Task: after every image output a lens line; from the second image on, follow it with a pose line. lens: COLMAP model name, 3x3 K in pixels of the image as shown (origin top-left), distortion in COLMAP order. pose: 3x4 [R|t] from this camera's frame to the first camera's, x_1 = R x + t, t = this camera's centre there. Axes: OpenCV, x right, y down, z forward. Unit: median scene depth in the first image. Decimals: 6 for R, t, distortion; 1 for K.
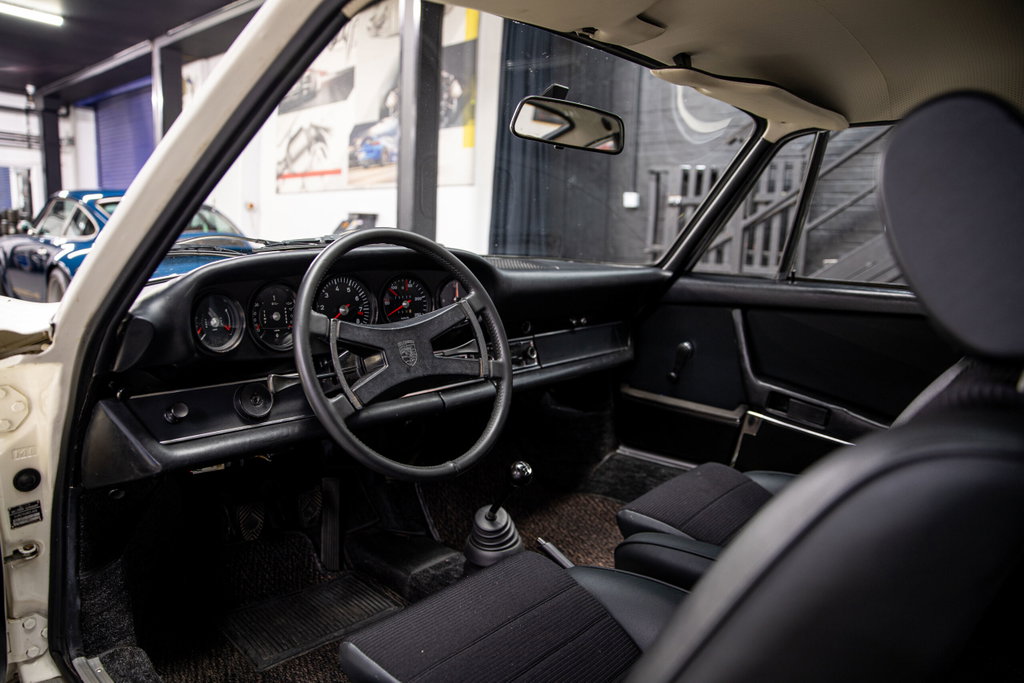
lens RADIAL K [[694.3, 0, 512.0], [0, 694.3, 341.5], [0, 0, 1]] dist [-0.043889, 0.043661]
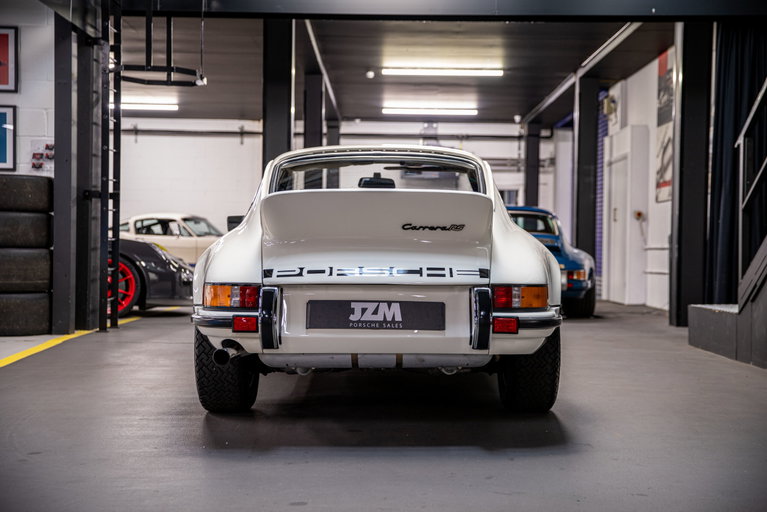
lens RADIAL K [[1023.3, 0, 383.5], [0, 1023.3, 256.0], [0, 0, 1]] dist [0.111723, 0.003558]
pose [[0.679610, -0.015612, -0.733408, 0.555698], [-0.100874, 0.988287, -0.114512, 0.089812], [0.726605, 0.151806, 0.670074, -0.342500]]
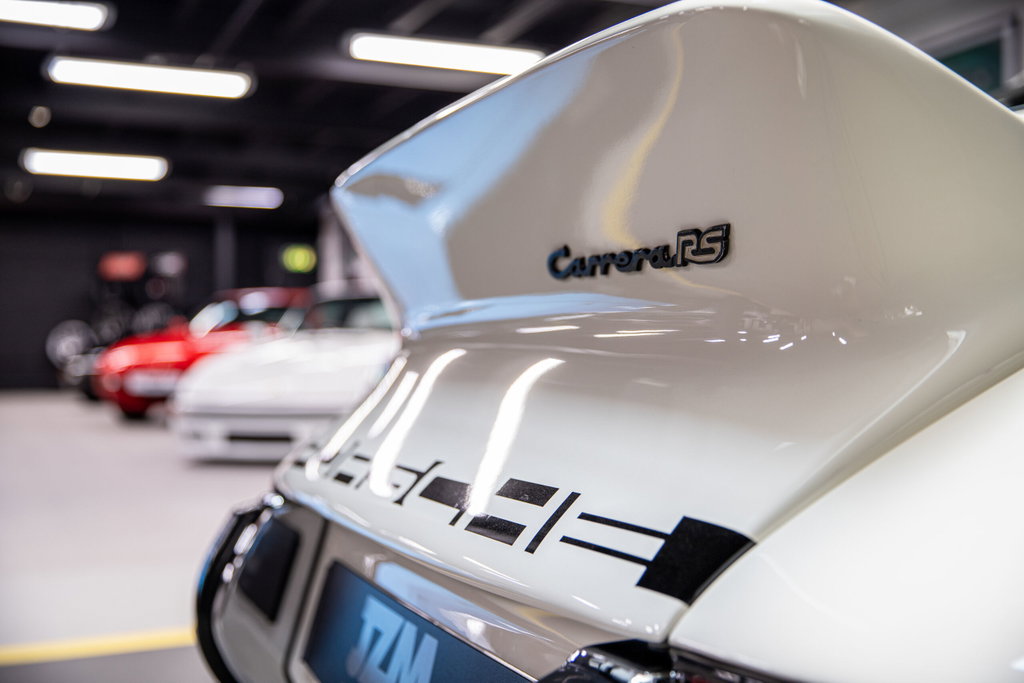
lens RADIAL K [[1211.4, 0, 512.0], [0, 1211.4, 341.5], [0, 0, 1]] dist [0.063346, 0.030689]
pose [[-0.422493, -0.047497, -0.905121, 0.313392], [-0.159575, 0.986925, 0.022697, 0.024853], [0.892208, 0.154024, -0.424548, 0.033540]]
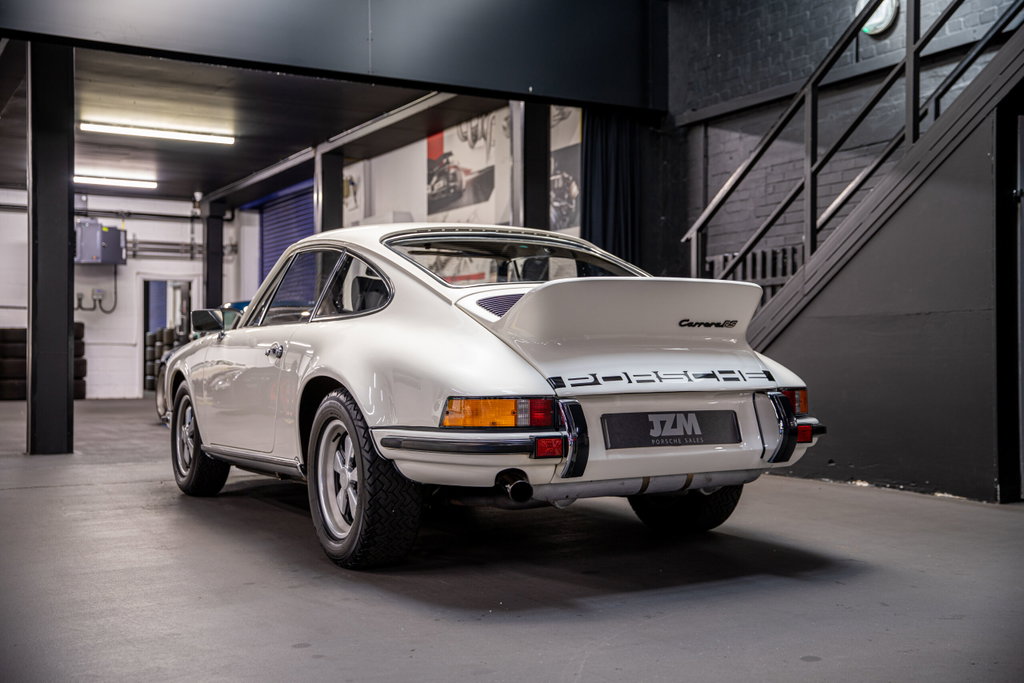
lens RADIAL K [[1175.8, 0, 512.0], [0, 1175.8, 341.5], [0, 0, 1]] dist [0.080663, 0.000042]
pose [[0.947052, -0.034537, -0.319218, 0.293106], [-0.017981, 0.986933, -0.160122, 0.103573], [0.320577, 0.157383, 0.934056, -0.473378]]
